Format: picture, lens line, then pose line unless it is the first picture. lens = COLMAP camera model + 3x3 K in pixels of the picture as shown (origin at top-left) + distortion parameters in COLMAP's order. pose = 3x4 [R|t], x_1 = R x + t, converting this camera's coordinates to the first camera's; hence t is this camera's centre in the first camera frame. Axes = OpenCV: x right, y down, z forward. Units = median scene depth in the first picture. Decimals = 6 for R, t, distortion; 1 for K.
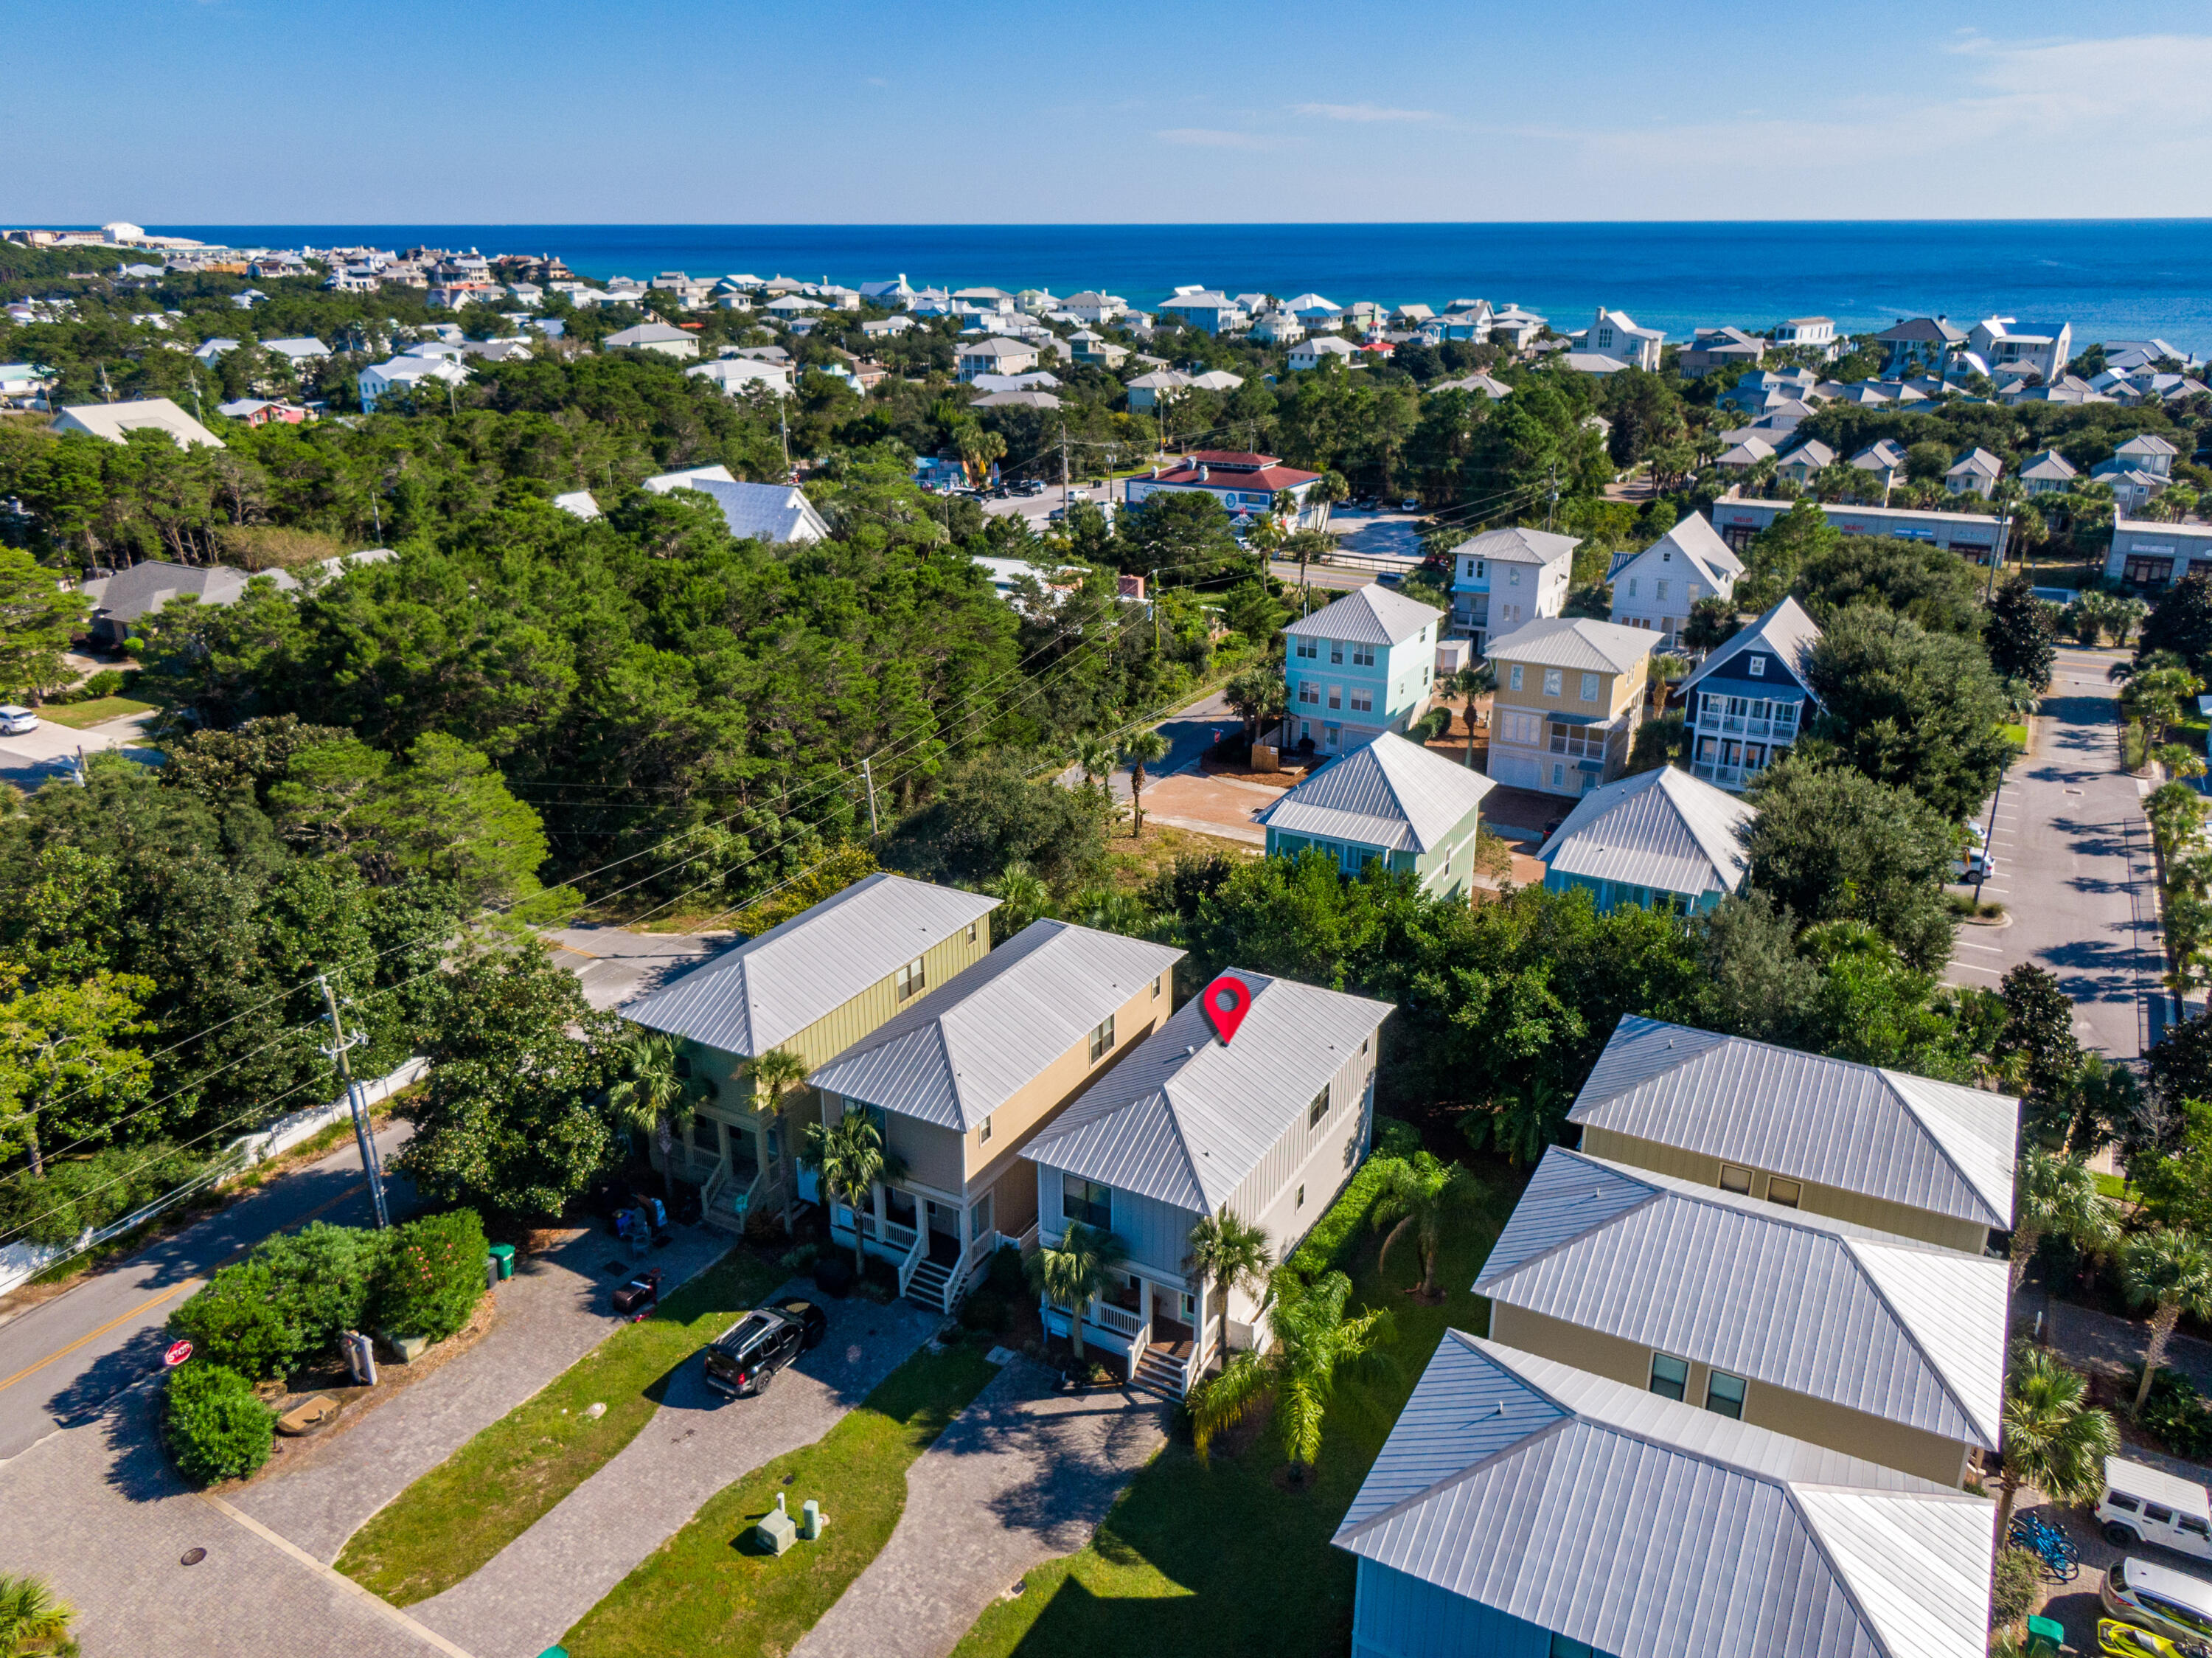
lens RADIAL K [[1590.6, 0, 1106.0], [0, 1590.6, 829.0], [0, 0, 1]] dist [0.003588, -0.006241]
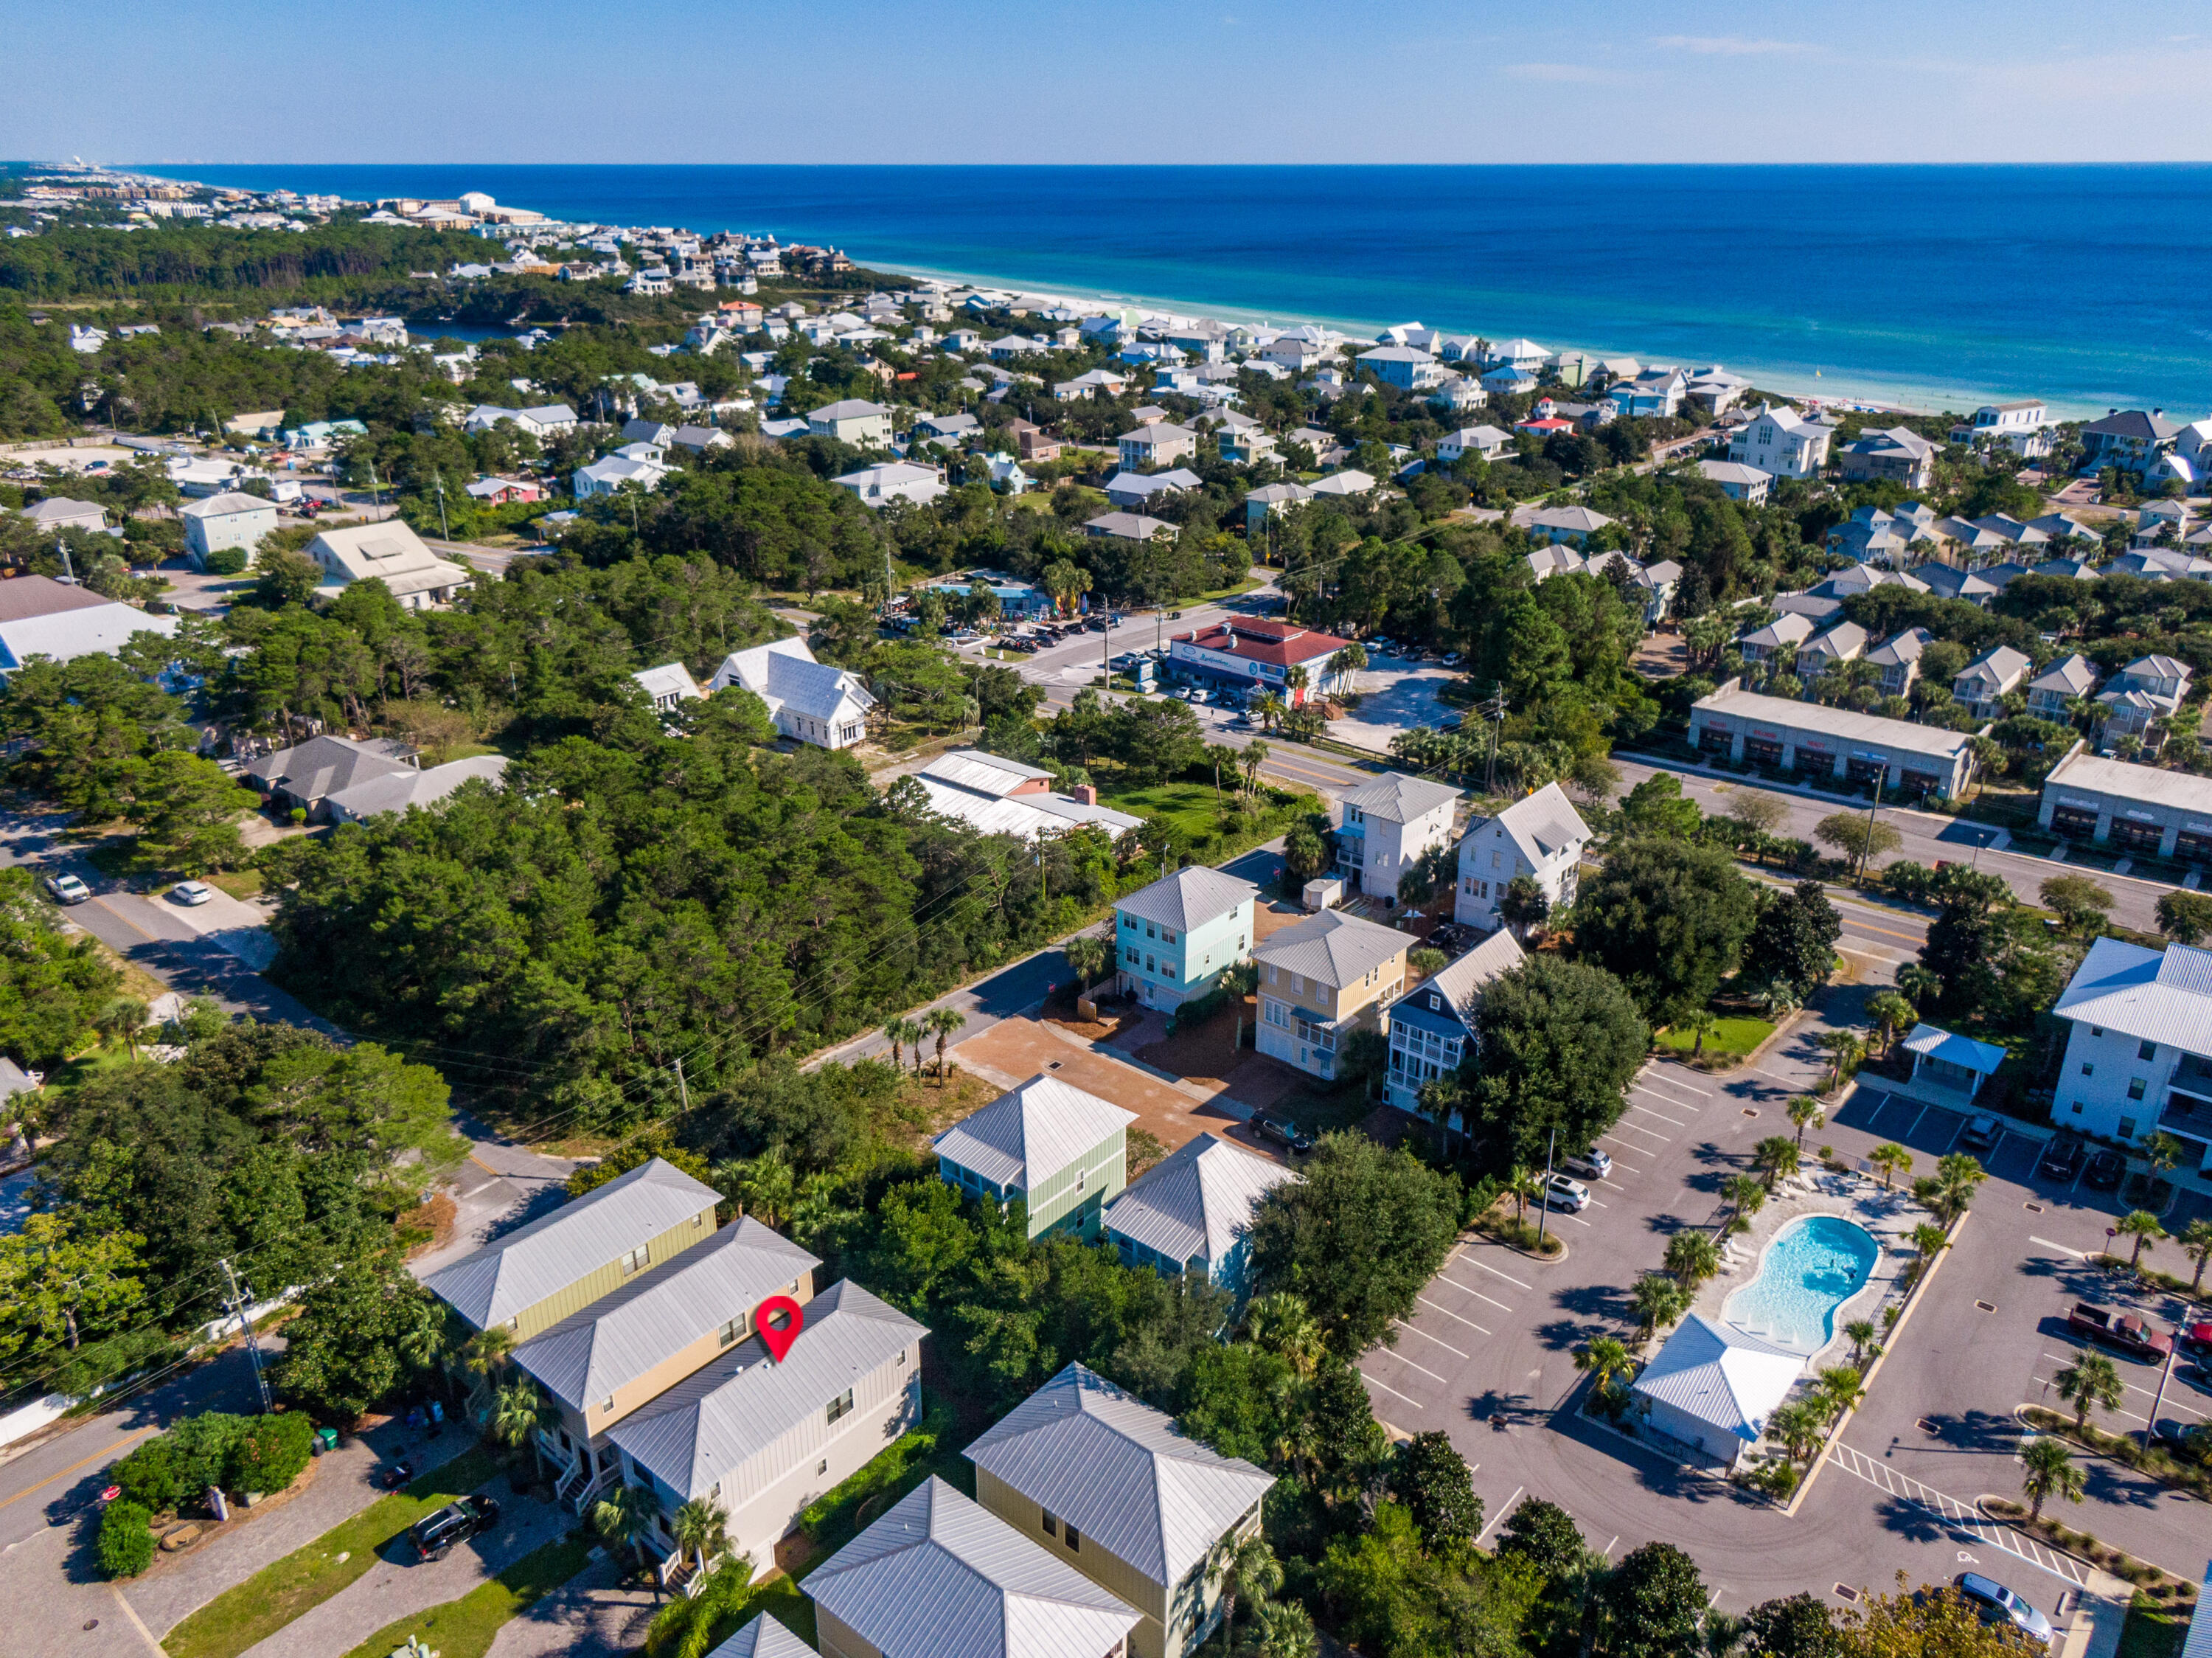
lens RADIAL K [[1590.6, 0, 1106.0], [0, 1590.6, 829.0], [0, 0, 1]] dist [0.003588, -0.006241]
pose [[0.983344, 0.074799, -0.165649, 0.549093], [-0.070036, 0.996951, 0.034417, -0.405834], [0.167718, -0.022242, 0.985584, -0.384509]]
